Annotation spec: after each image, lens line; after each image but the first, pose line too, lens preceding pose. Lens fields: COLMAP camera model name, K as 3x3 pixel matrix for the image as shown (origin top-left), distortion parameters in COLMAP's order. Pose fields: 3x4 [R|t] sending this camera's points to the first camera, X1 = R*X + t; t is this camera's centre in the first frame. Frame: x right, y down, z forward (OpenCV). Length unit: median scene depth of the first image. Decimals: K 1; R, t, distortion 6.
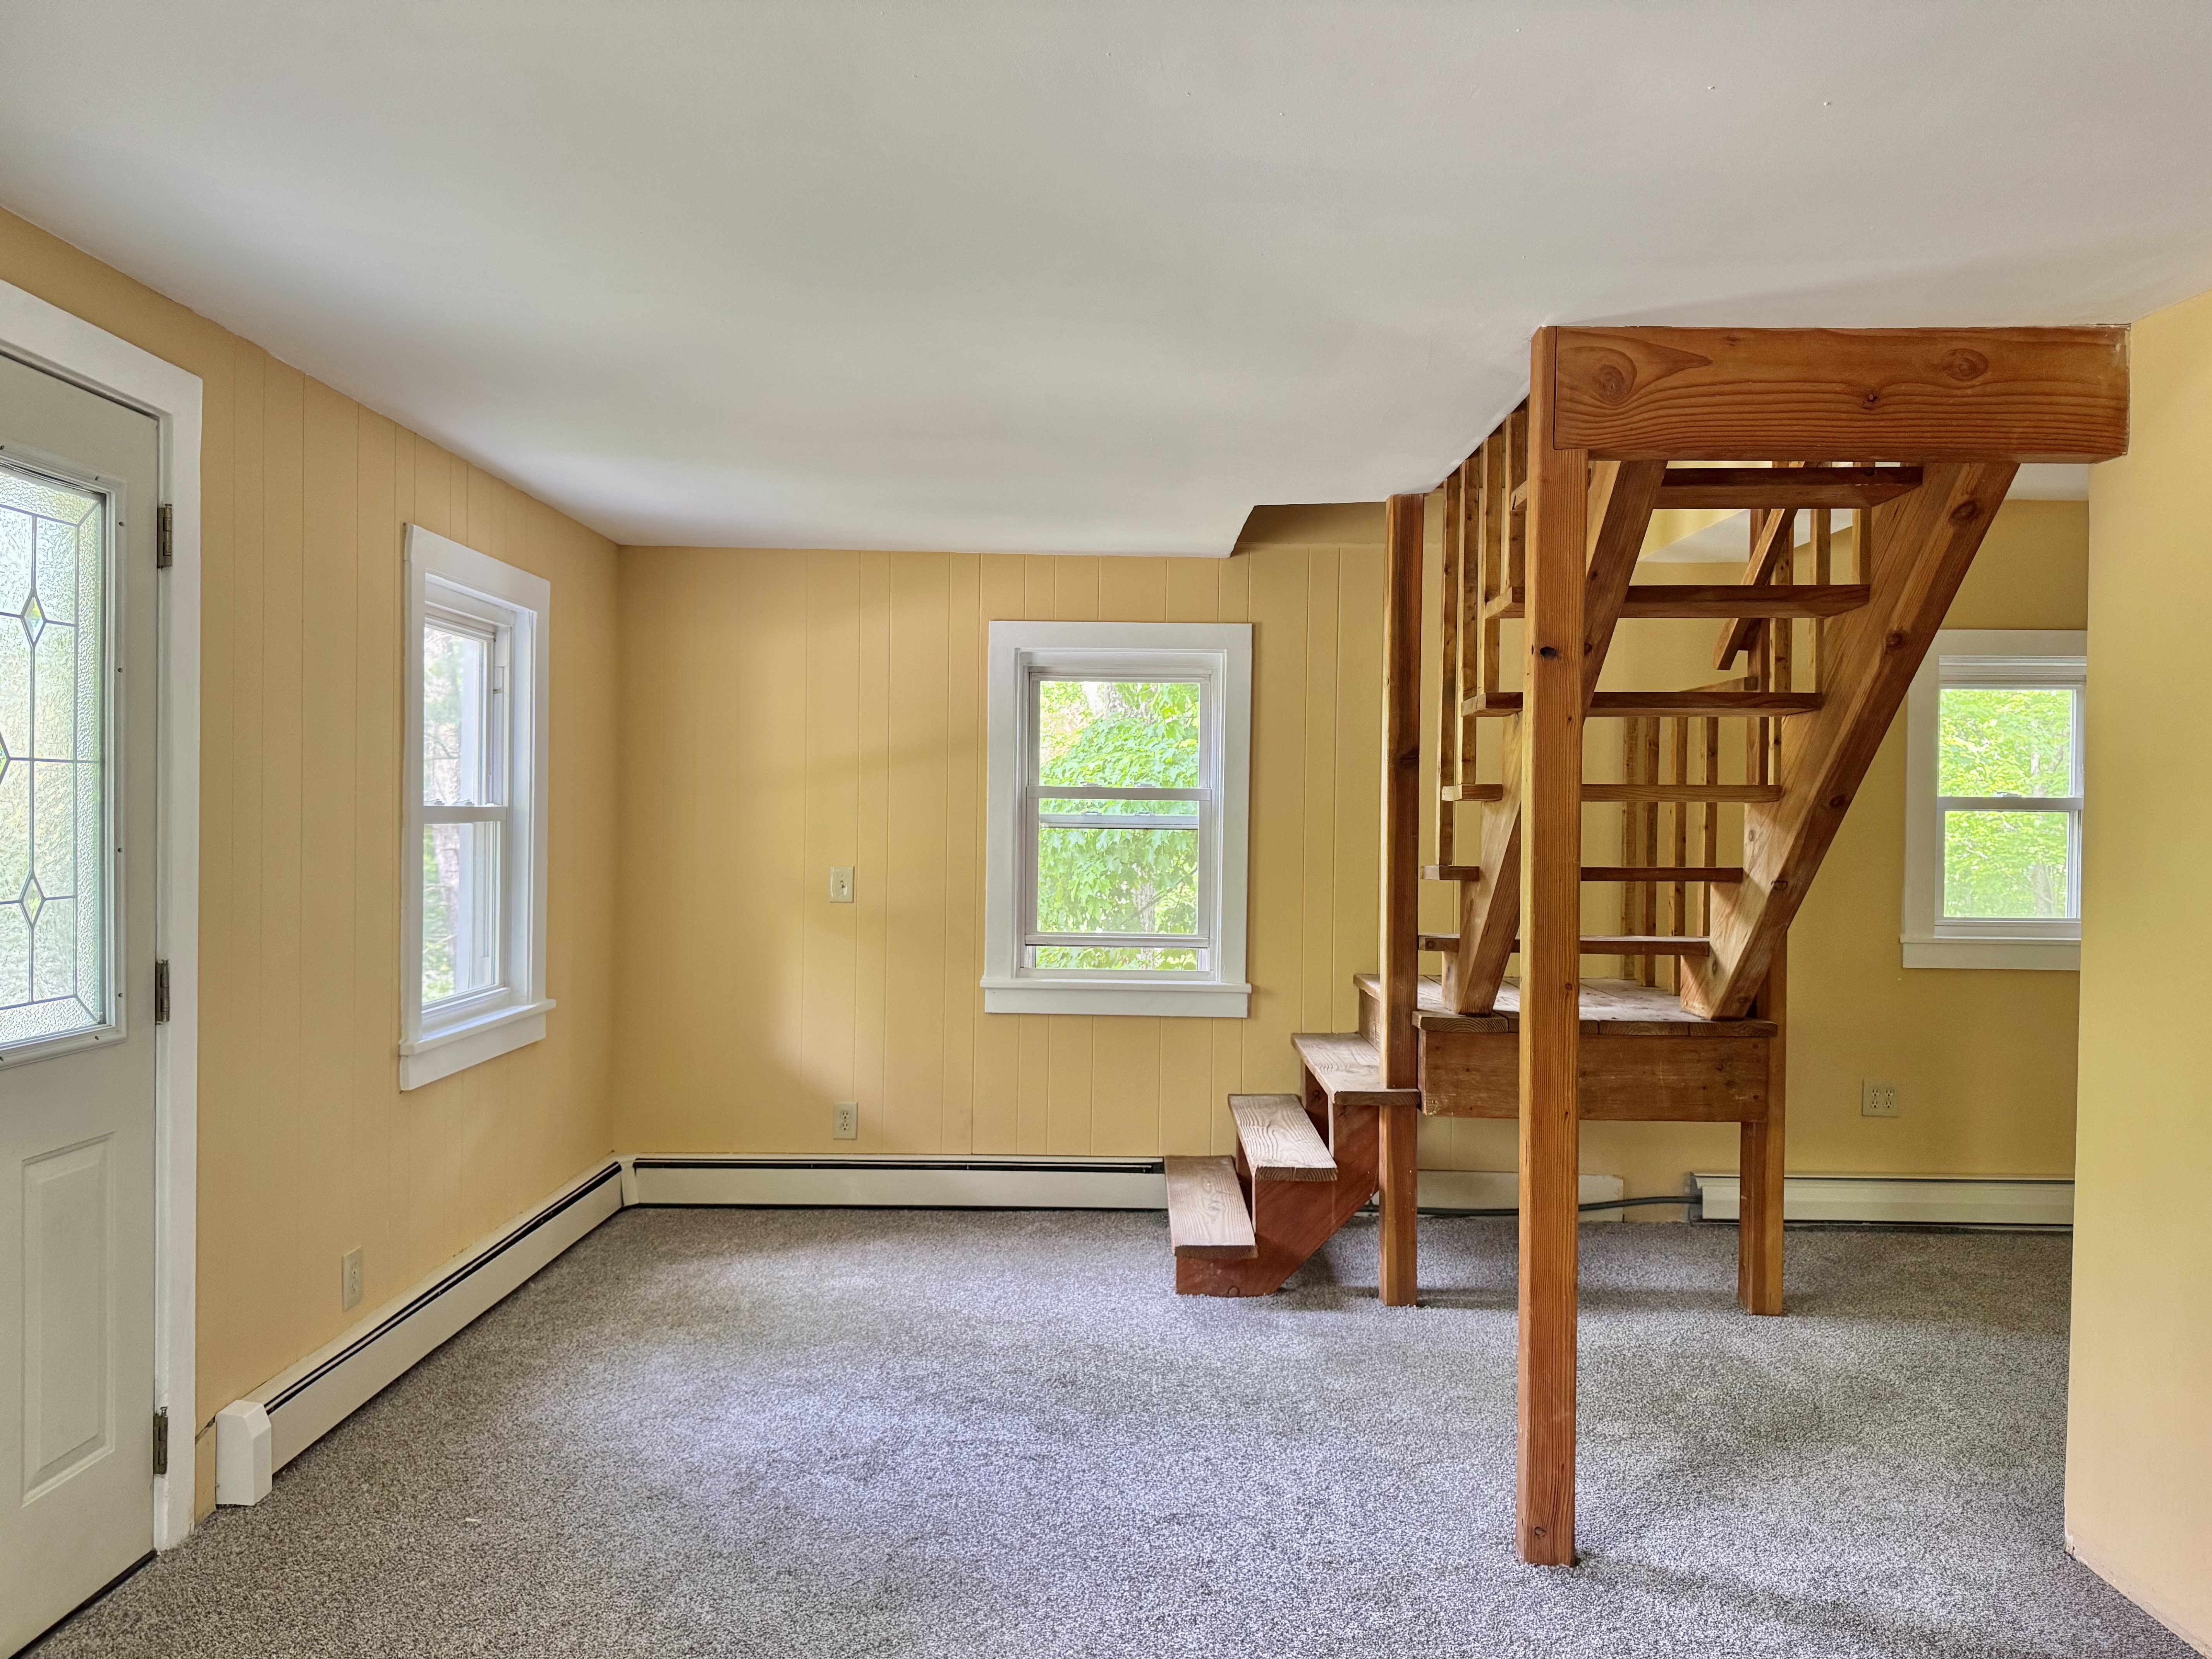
lens RADIAL K [[1556.8, 0, 1103.8], [0, 1556.8, 822.5], [0, 0, 1]] dist [0.055947, -0.066457]
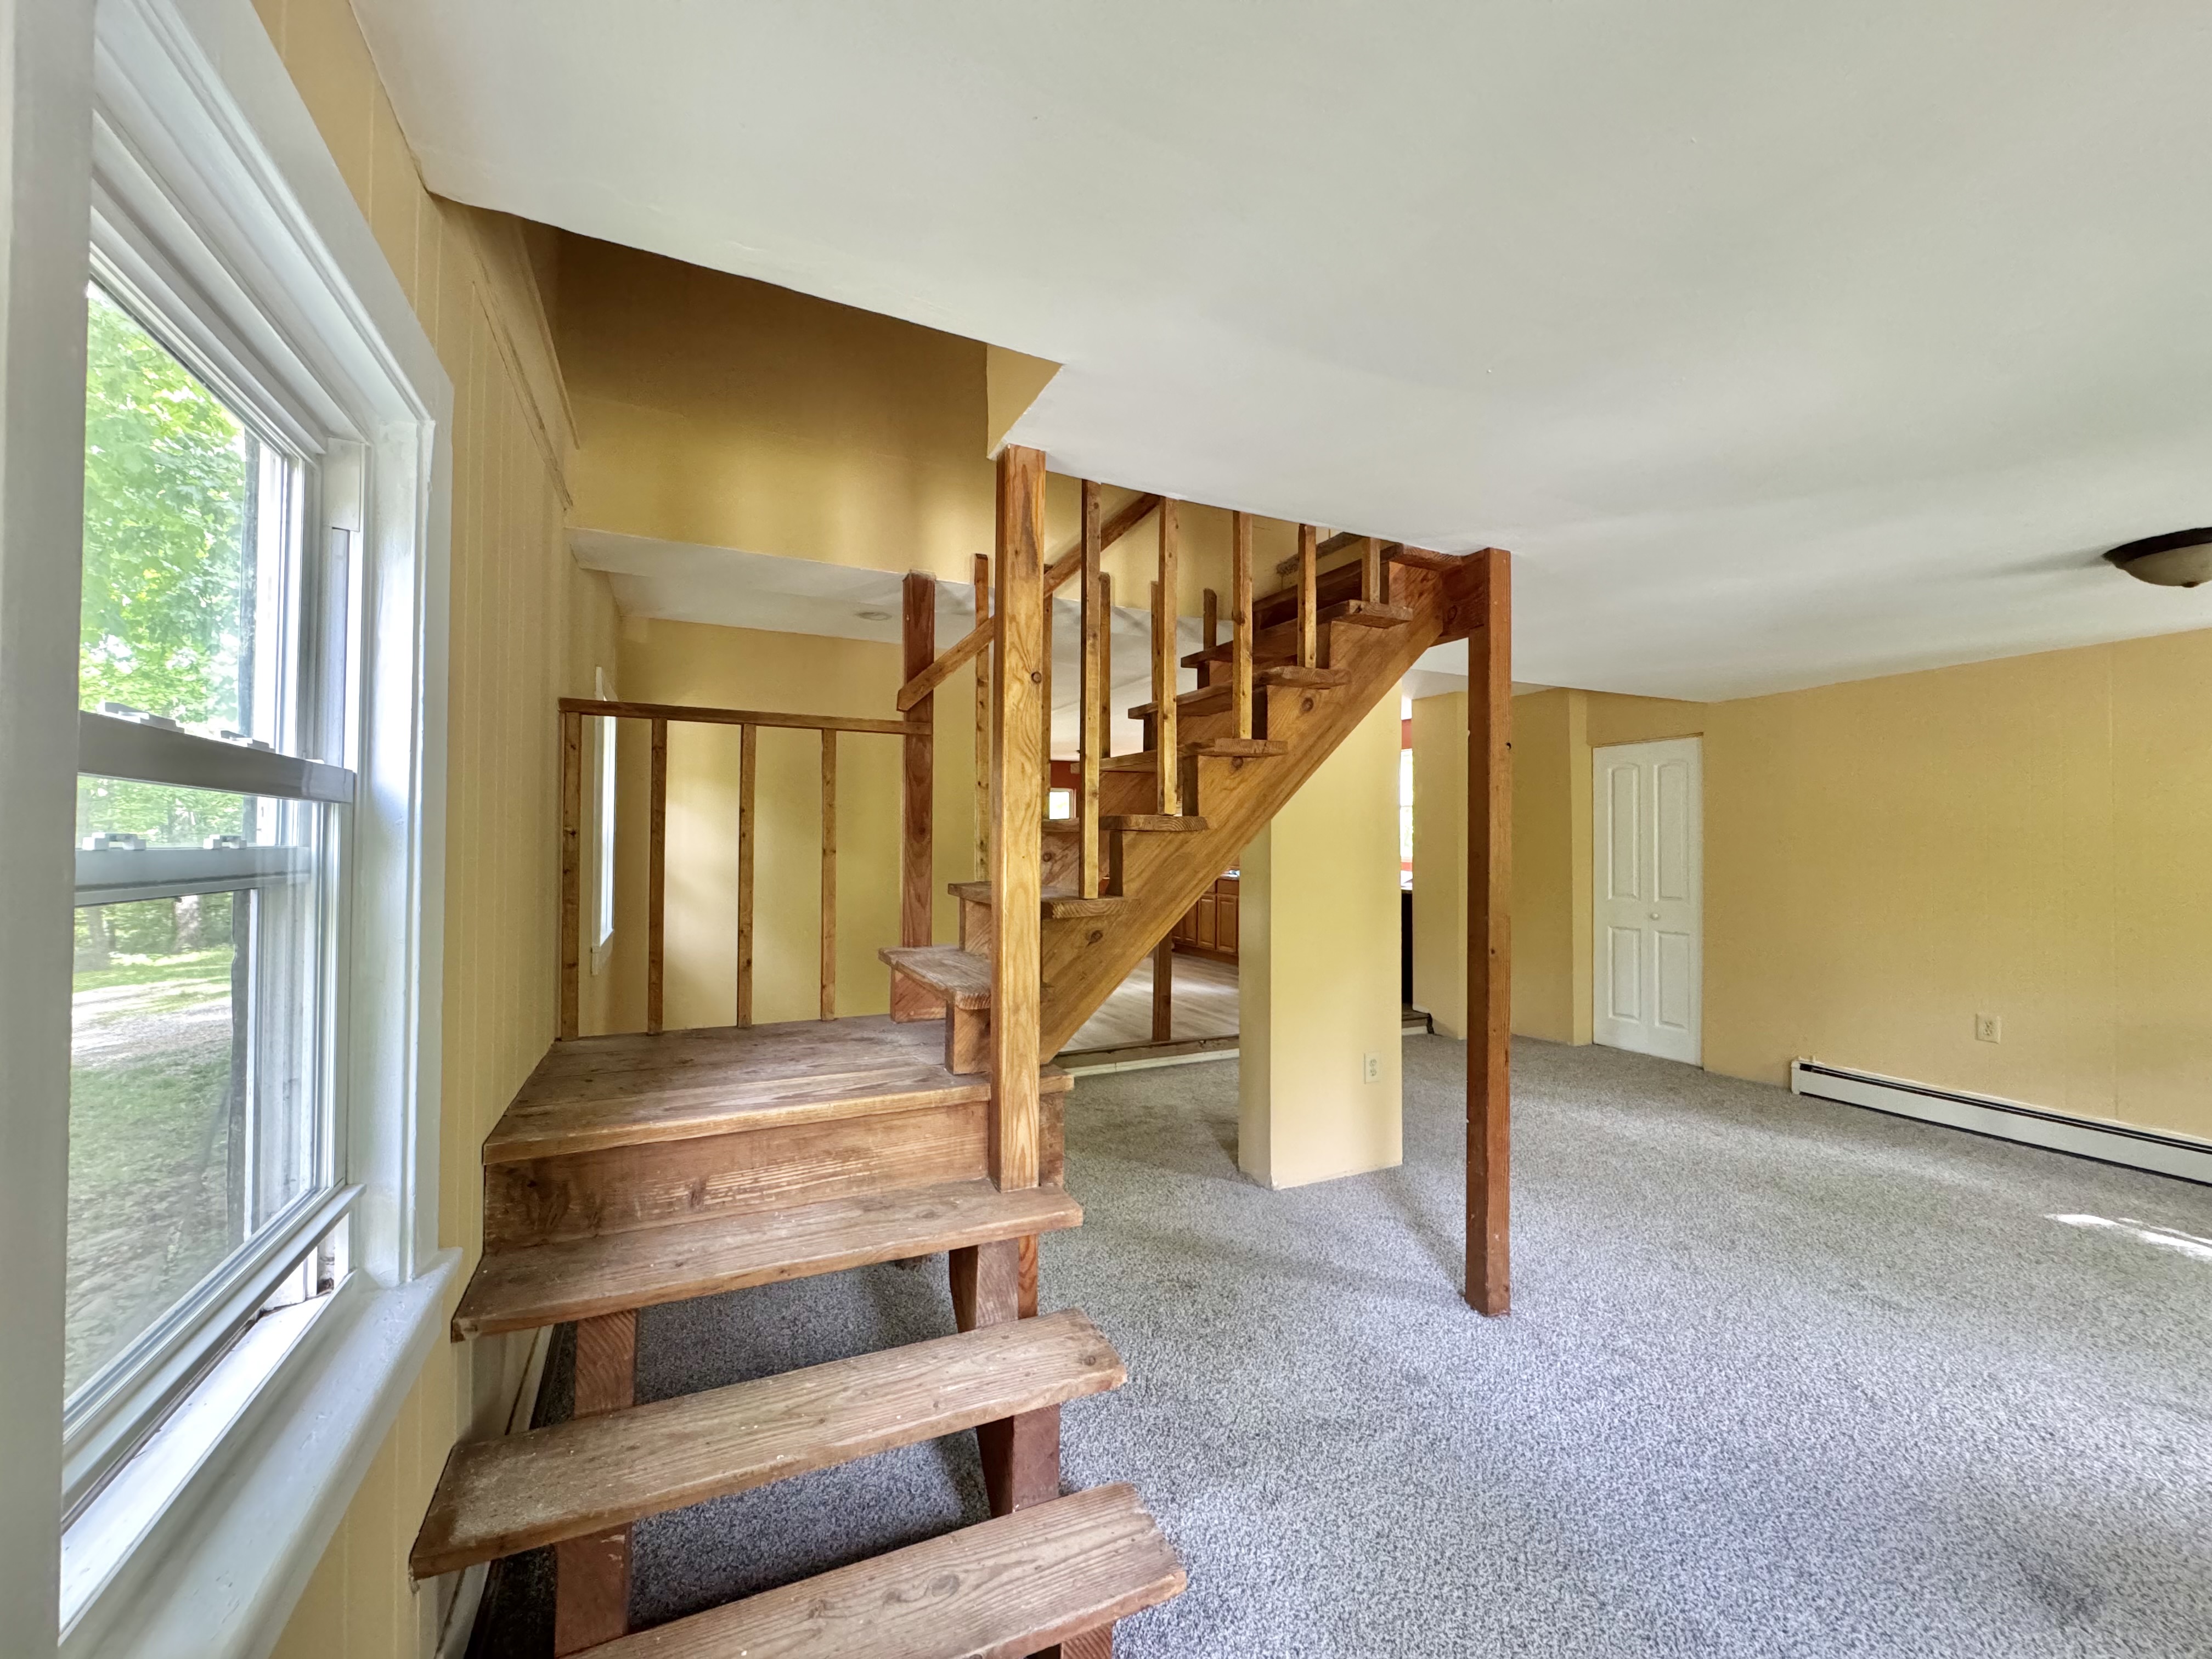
lens RADIAL K [[882.1, 0, 1104.2], [0, 882.1, 828.1], [0, 0, 1]] dist [-0.003481, 0.001428]
pose [[-0.437636, 0.001083, 0.899151, -0.244291], [-0.010925, 0.999919, -0.006522, -0.010832], [-0.899086, -0.012678, -0.437589, 1.182661]]
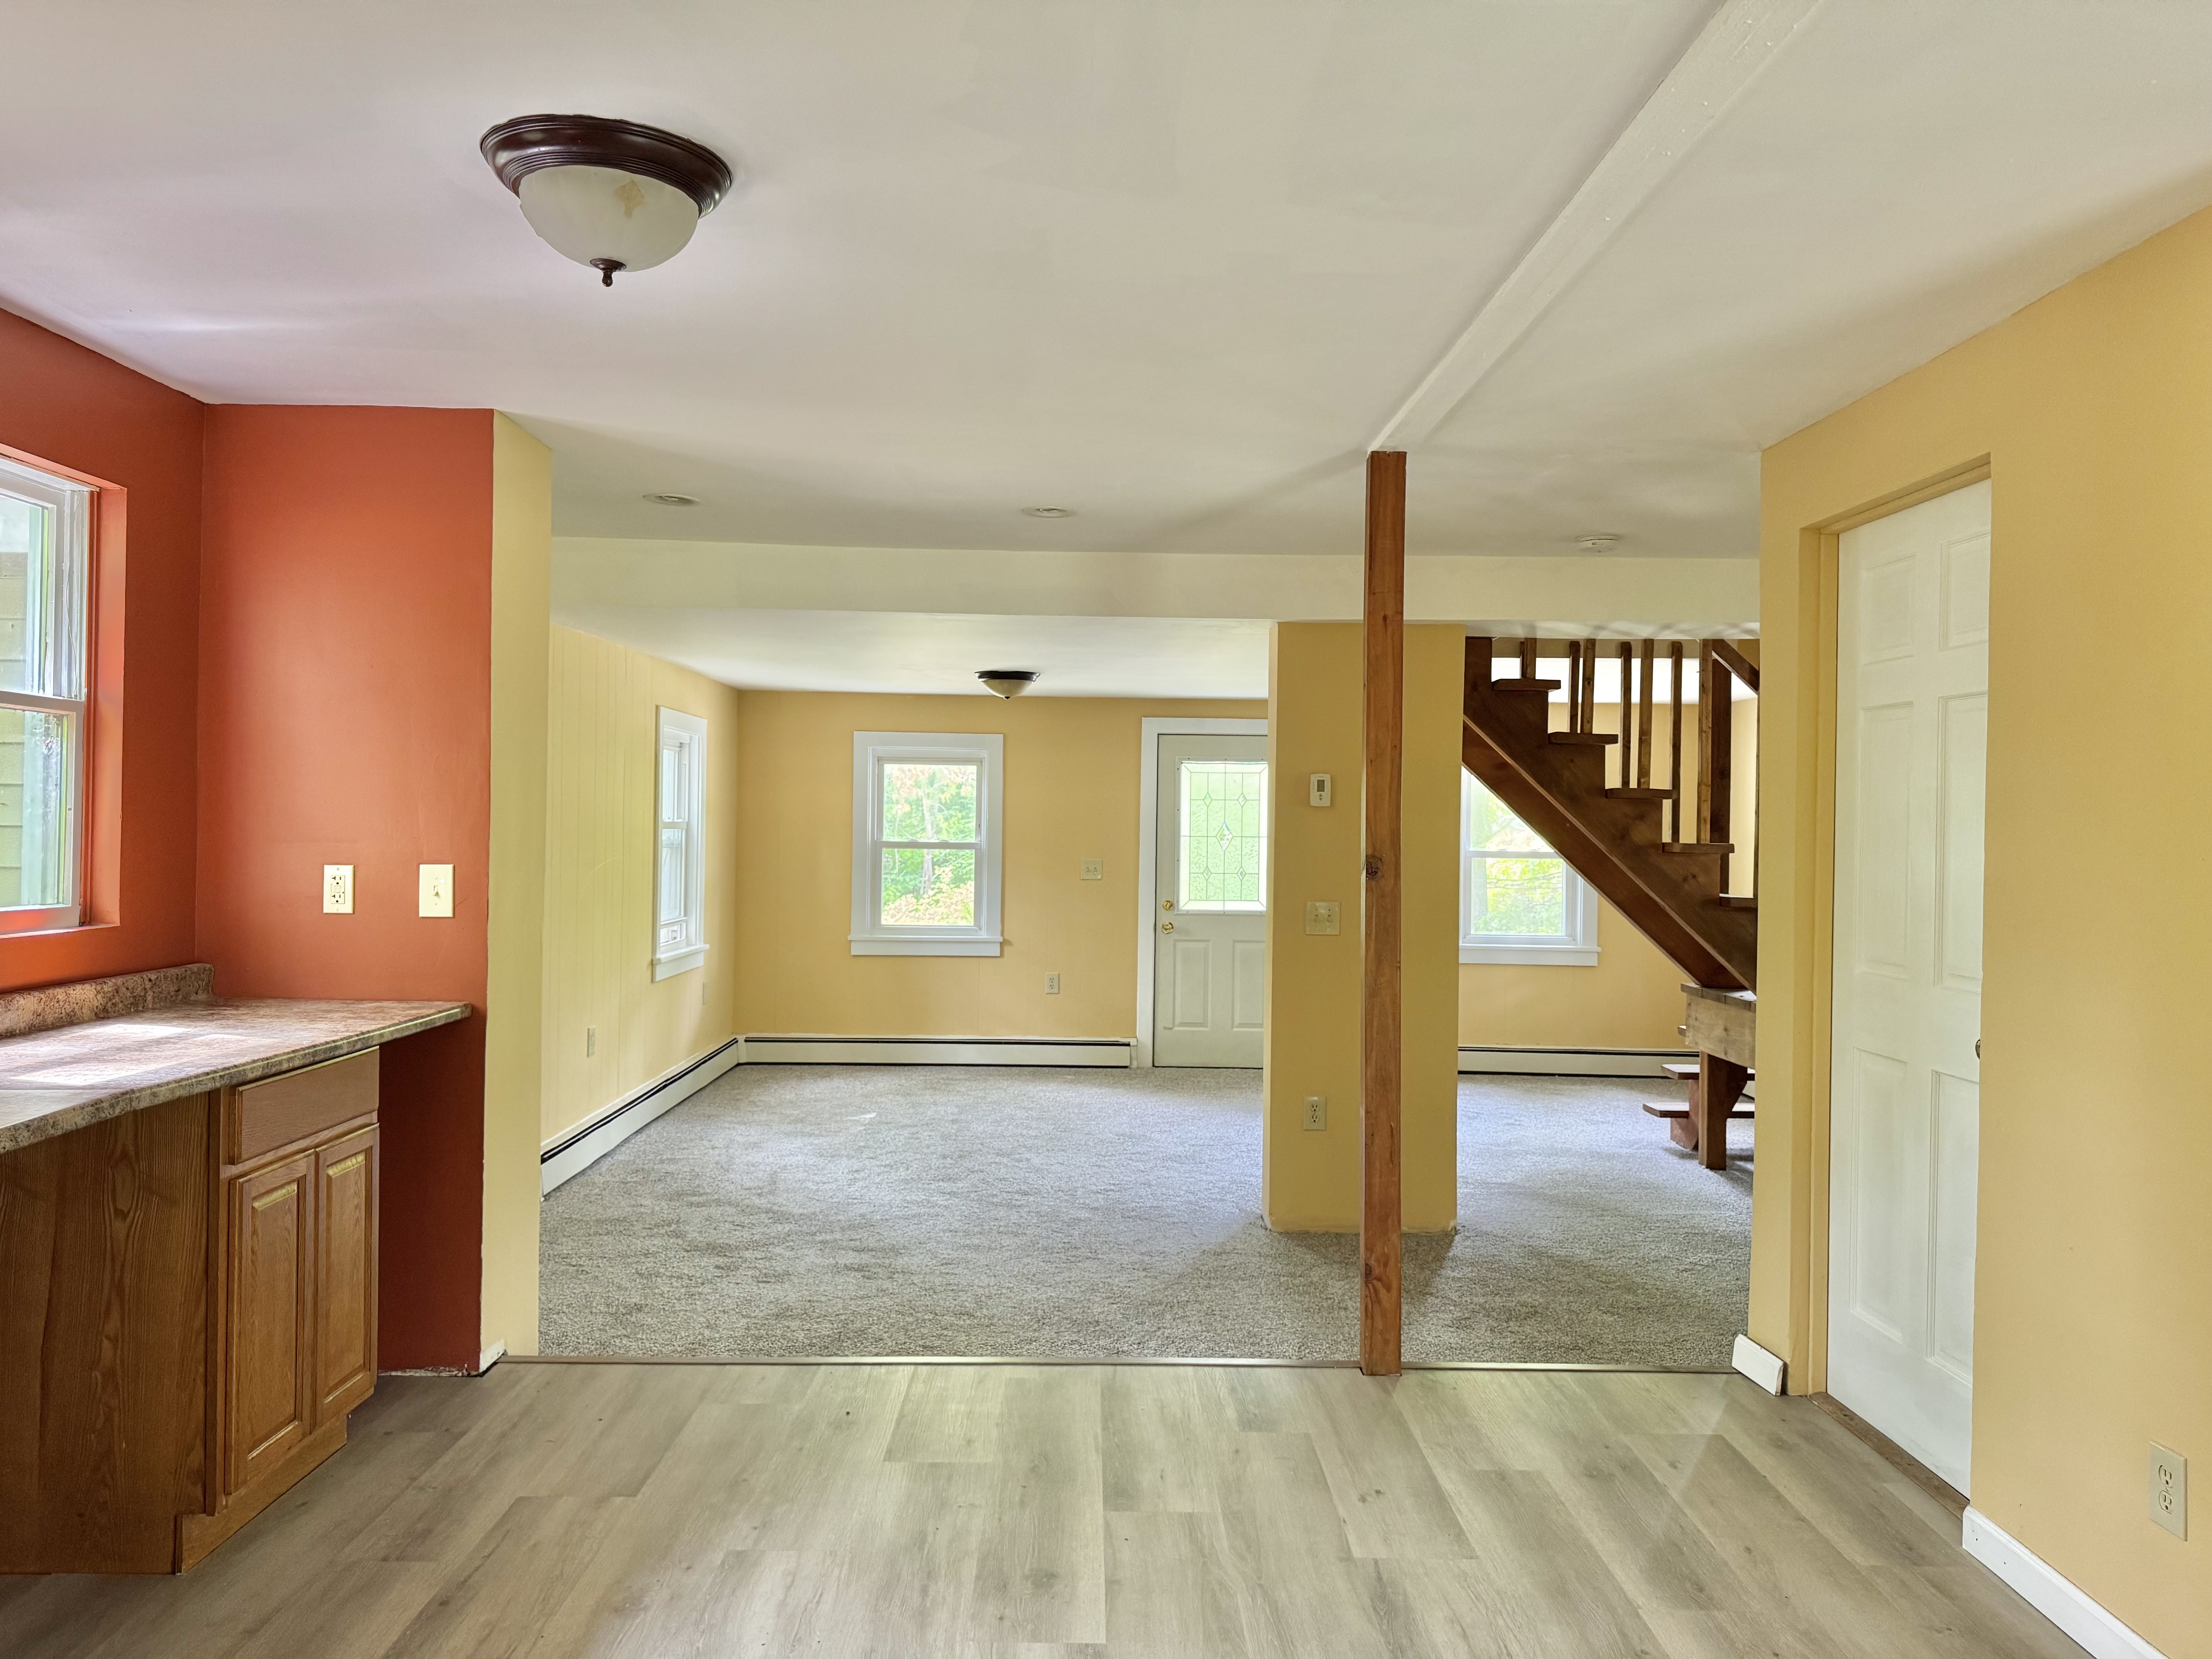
lens RADIAL K [[1556.8, 0, 1102.0], [0, 1556.8, 823.2], [0, 0, 1]] dist [0.055947, -0.066457]
pose [[0.022046, -0.006287, -0.999737, 1.824860], [-0.015743, 0.999854, -0.006635, -0.025249], [0.999633, 0.015886, 0.021943, 0.339014]]
